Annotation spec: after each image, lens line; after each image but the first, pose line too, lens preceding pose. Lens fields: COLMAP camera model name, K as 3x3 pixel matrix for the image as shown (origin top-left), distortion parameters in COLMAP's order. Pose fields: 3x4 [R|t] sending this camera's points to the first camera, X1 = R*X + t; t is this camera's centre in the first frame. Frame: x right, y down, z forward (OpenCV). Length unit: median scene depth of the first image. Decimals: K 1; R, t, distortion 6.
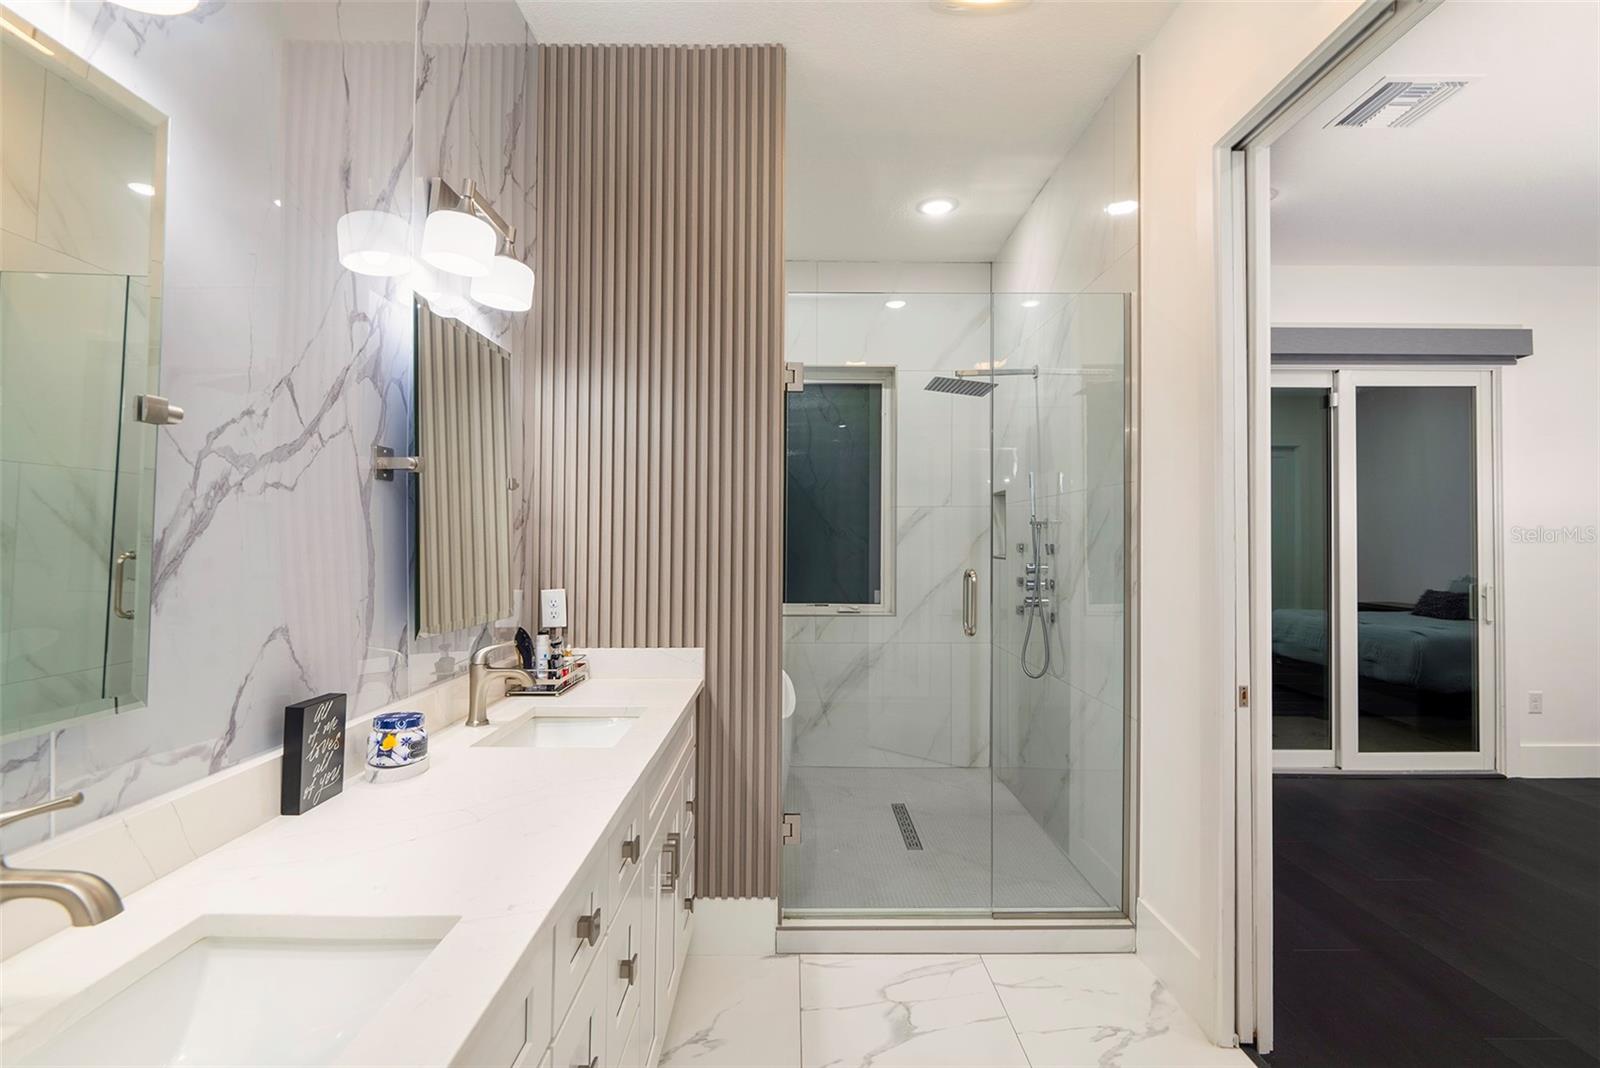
lens RADIAL K [[811.4, 0, 789.8], [0, 811.4, 526.1], [0, 0, 1]] dist [0.002134, -0.000129]
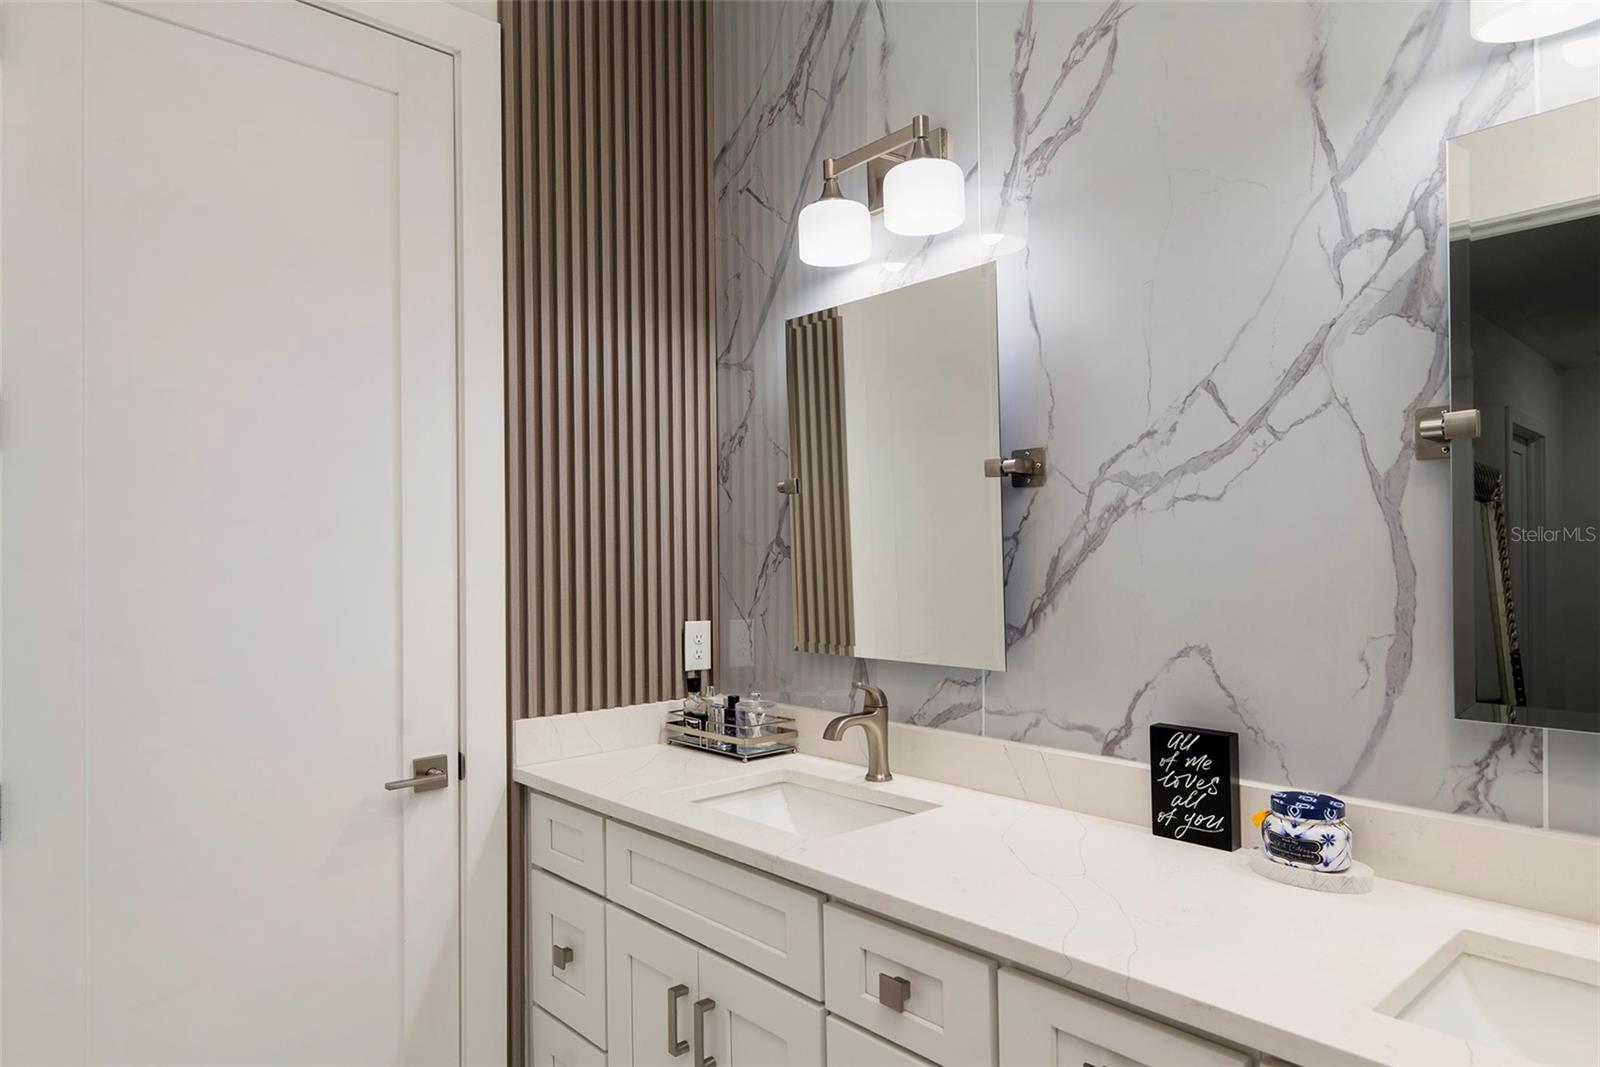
lens RADIAL K [[956.0, 0, 786.3], [0, 956.0, 541.8], [0, 0, 1]] dist [0.000924, -0.000174]
pose [[-0.742501, -0.004575, -0.669829, 0.489281], [0.021758, 0.999284, -0.030944, 0.026785], [0.669492, -0.037550, -0.741870, 1.527006]]
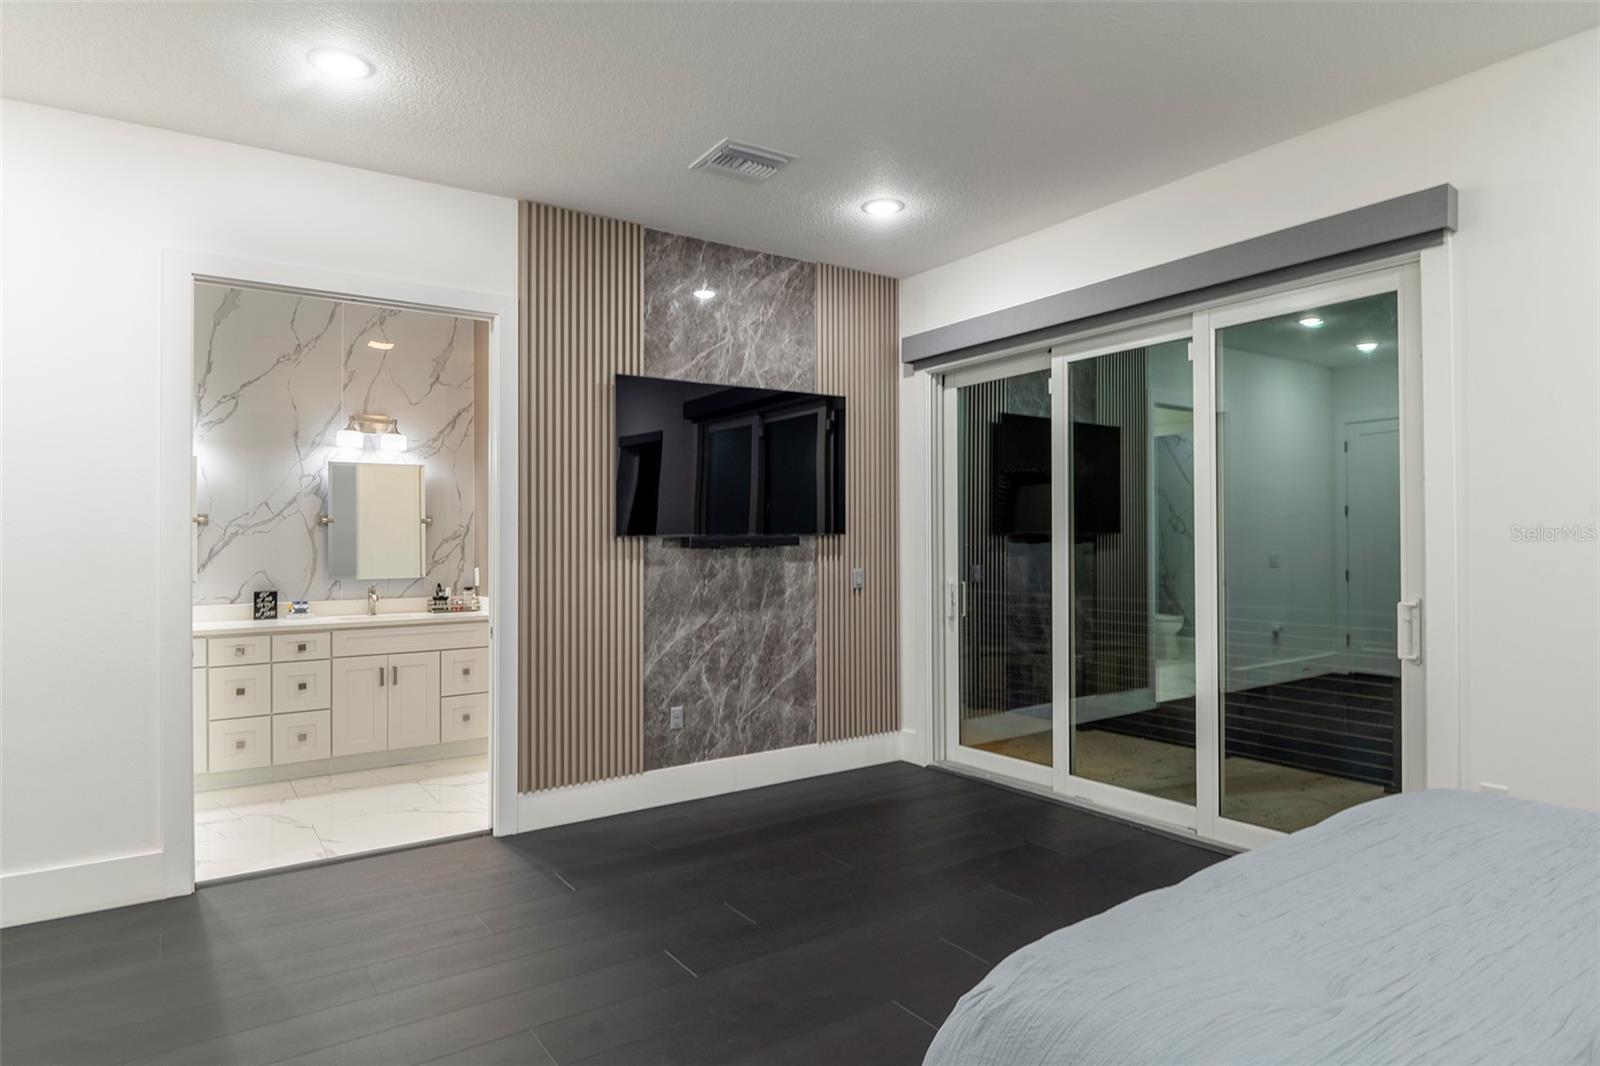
lens RADIAL K [[911.2, 0, 800.7], [0, 911.2, 535.2], [0, 0, 1]] dist [-0.005414, 0.000195]
pose [[0.572288, -0.017858, -0.819859, 4.164310], [0.029305, 0.999570, -0.001316, 0.041423], [0.819529, -0.023273, 0.572565, 0.651432]]
